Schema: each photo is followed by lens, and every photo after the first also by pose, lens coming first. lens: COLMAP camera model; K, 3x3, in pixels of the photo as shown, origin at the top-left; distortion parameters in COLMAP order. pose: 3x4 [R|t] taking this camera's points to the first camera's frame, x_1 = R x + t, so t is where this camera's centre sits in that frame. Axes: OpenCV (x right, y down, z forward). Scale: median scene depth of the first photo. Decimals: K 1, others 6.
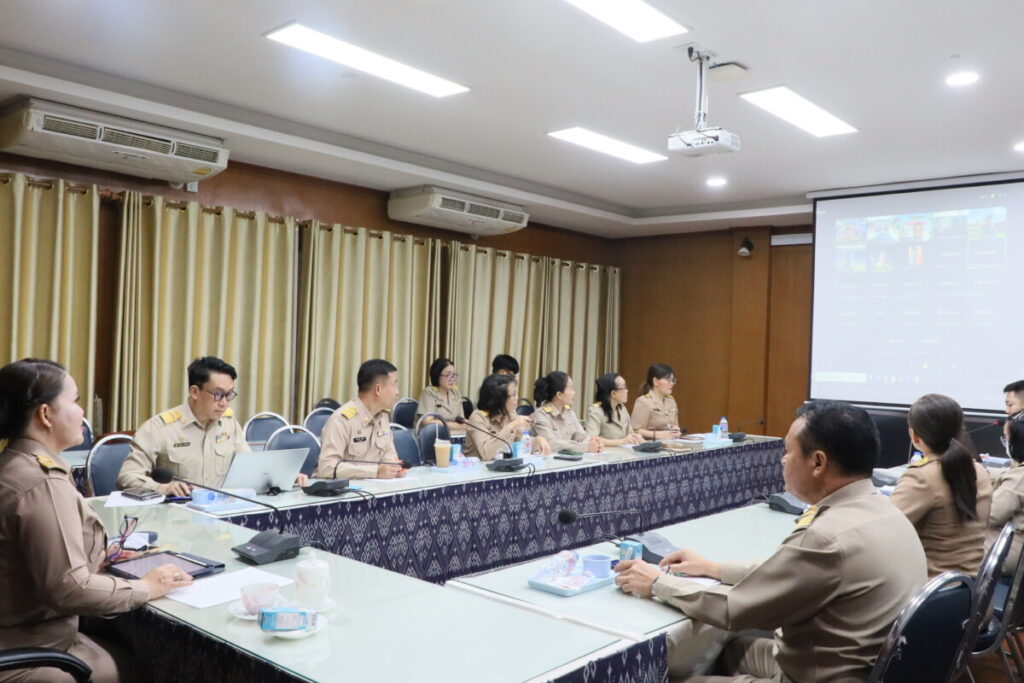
lens RADIAL K [[850.8, 0, 512.0], [0, 850.8, 341.5], [0, 0, 1]] dist [-0.010938, 0.004257]
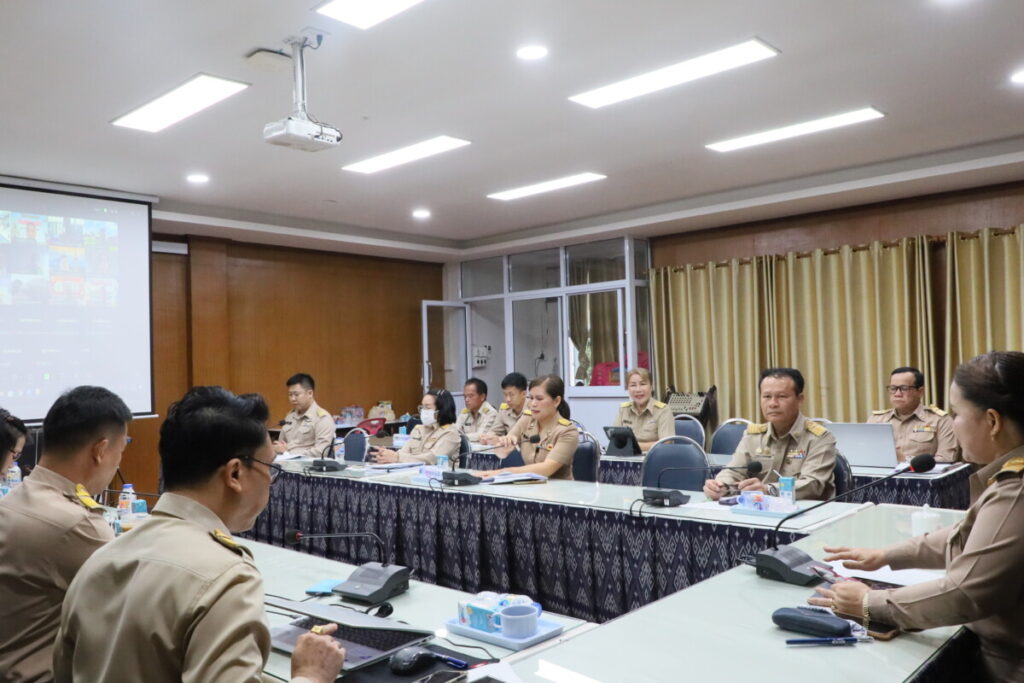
lens RADIAL K [[810.0, 0, 512.0], [0, 810.0, 341.5], [0, 0, 1]] dist [-0.003228, -0.000270]
pose [[0.015046, -0.004639, 0.999876, -0.450171], [0.023502, 0.999715, 0.004284, -0.002449], [-0.999611, 0.023434, 0.015150, 0.513223]]
